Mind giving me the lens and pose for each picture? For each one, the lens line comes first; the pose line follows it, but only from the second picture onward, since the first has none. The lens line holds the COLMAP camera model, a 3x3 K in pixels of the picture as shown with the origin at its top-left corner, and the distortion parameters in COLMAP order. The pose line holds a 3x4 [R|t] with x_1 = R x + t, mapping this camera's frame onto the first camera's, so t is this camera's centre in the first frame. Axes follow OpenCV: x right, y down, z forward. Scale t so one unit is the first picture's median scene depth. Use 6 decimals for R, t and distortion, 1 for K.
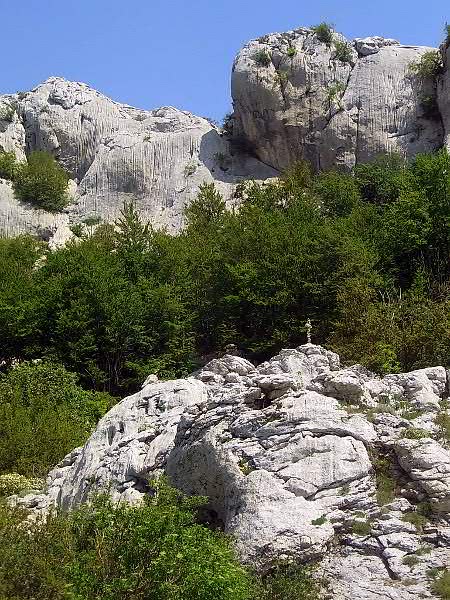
lens RADIAL K [[862.4, 0, 225.1], [0, 862.4, 300.1], [0, 0, 1]] dist [0.006353, 0.000000]
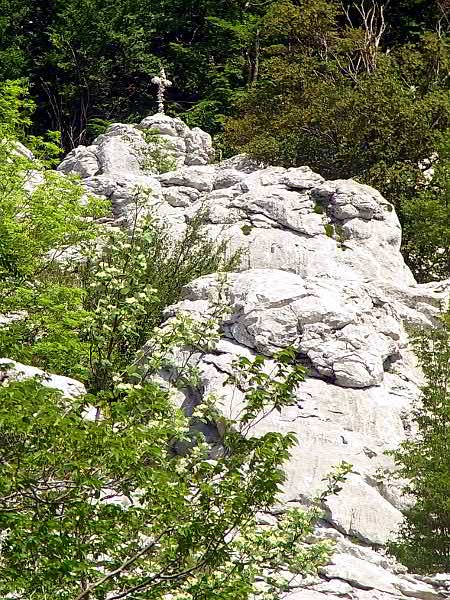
lens RADIAL K [[3481.0, 0, 225.0], [0, 3481.0, 300.0], [0, 0, 1]] dist [-0.135615, 0.000000]
pose [[0.969979, 0.036695, -0.240404, 0.663724], [-0.003831, 0.990733, 0.135767, -0.129426], [0.243158, -0.130771, 0.961131, -1.094684]]
